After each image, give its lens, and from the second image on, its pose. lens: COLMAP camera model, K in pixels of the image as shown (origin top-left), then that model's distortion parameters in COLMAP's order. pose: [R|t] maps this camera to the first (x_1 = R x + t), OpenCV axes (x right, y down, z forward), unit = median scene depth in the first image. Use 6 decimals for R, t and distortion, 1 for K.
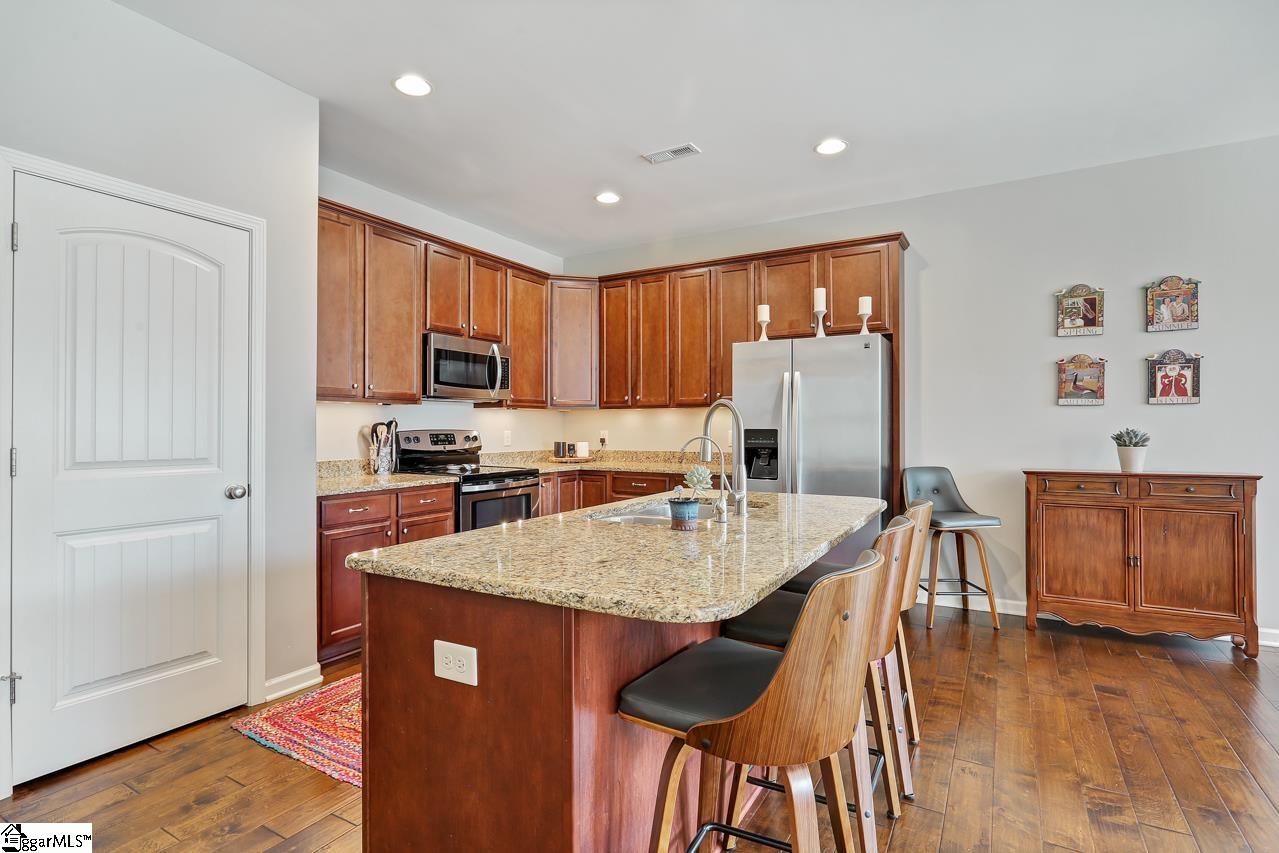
lens RADIAL K [[631.5, 0, 637.5], [0, 631.5, 424.1], [0, 0, 1]] dist [-0.036059, 0.001545]
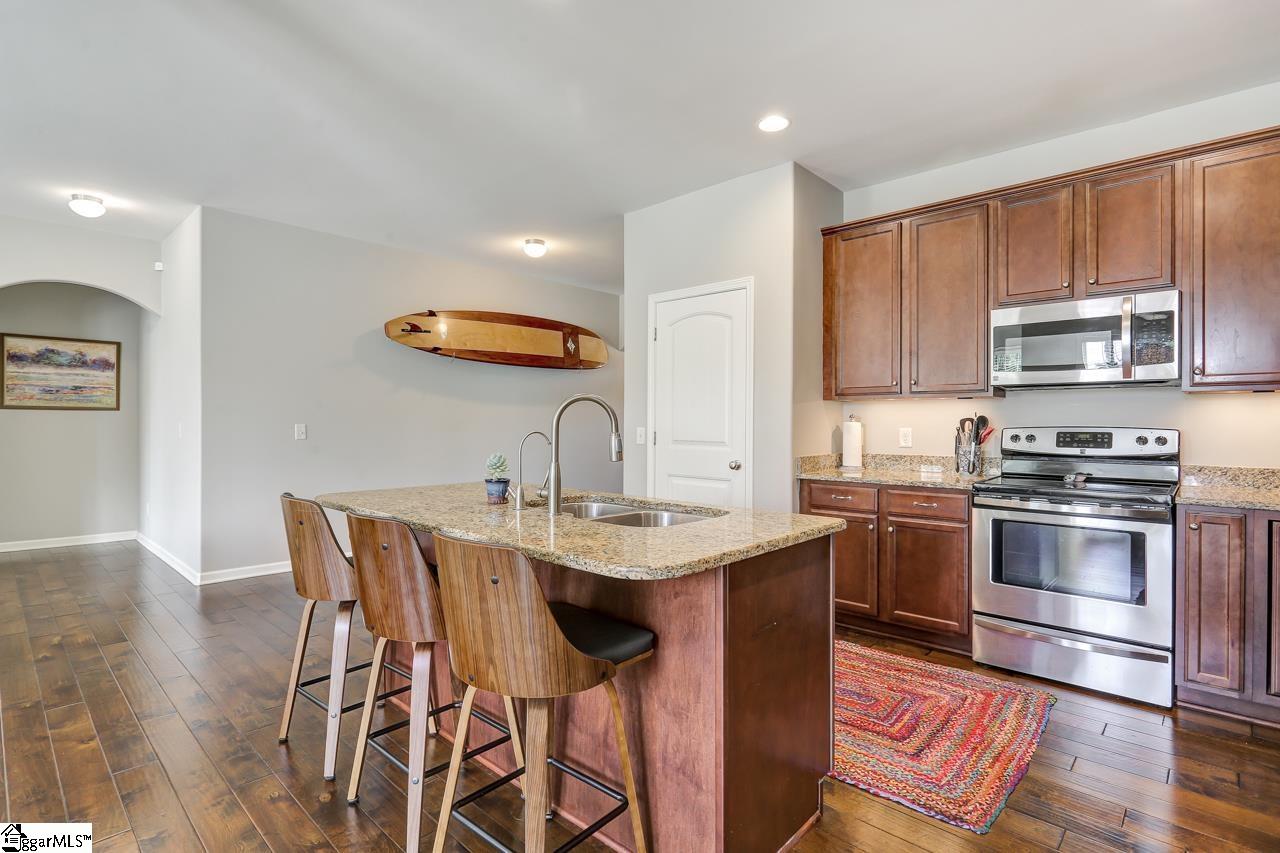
lens RADIAL K [[603.2, 0, 631.6], [0, 603.2, 419.8], [0, 0, 1]] dist [0.002151, 0.000214]
pose [[-0.197936, 0.003981, -0.980207, 0.603460], [0.005366, 0.999981, 0.002978, -0.005387], [0.980200, -0.004670, -0.197954, 0.747982]]
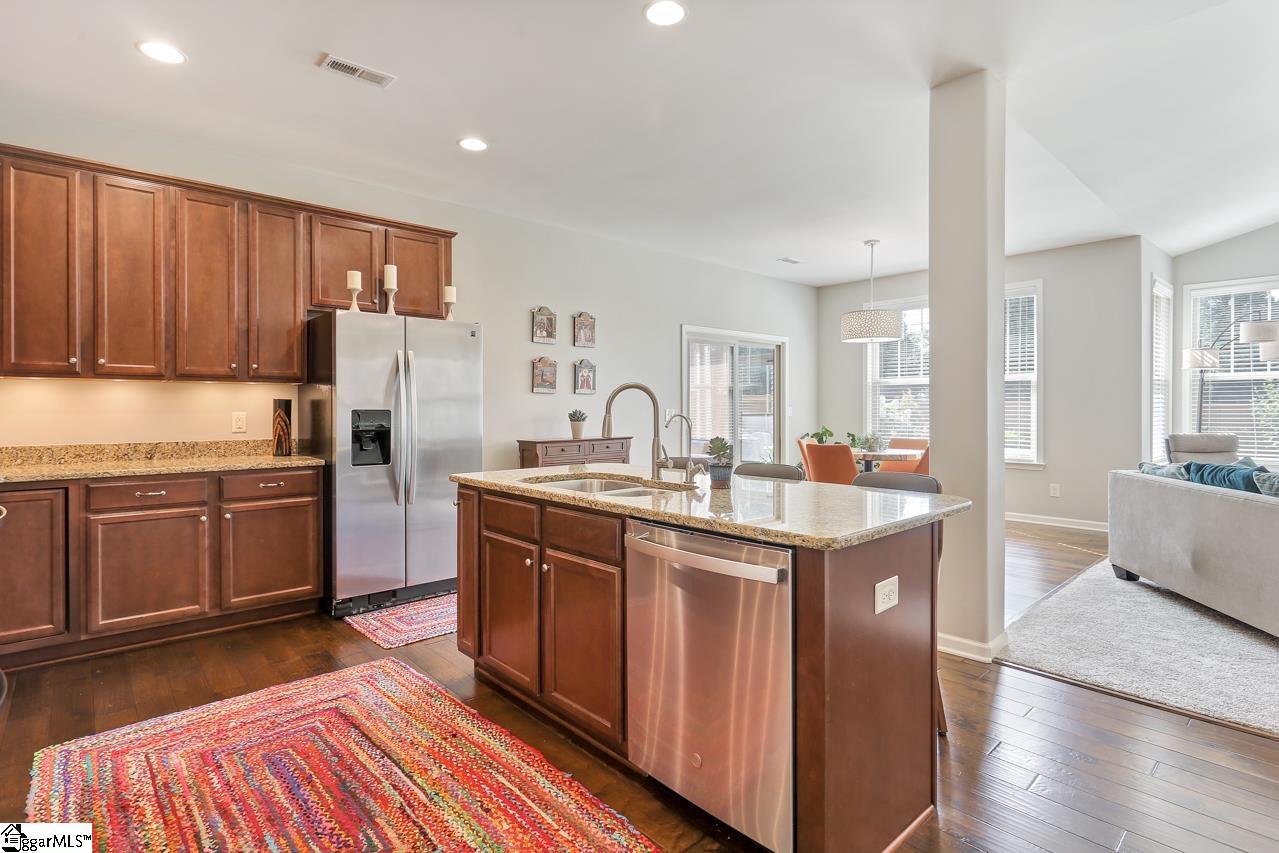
lens RADIAL K [[631.5, 0, 647.6], [0, 631.5, 417.9], [0, 0, 1]] dist [-0.036059, 0.001545]
pose [[0.262430, -0.013450, 0.964857, -0.603419], [-0.008142, 0.999836, 0.016152, 0.001254], [-0.964917, -0.012095, 0.262277, 0.399193]]
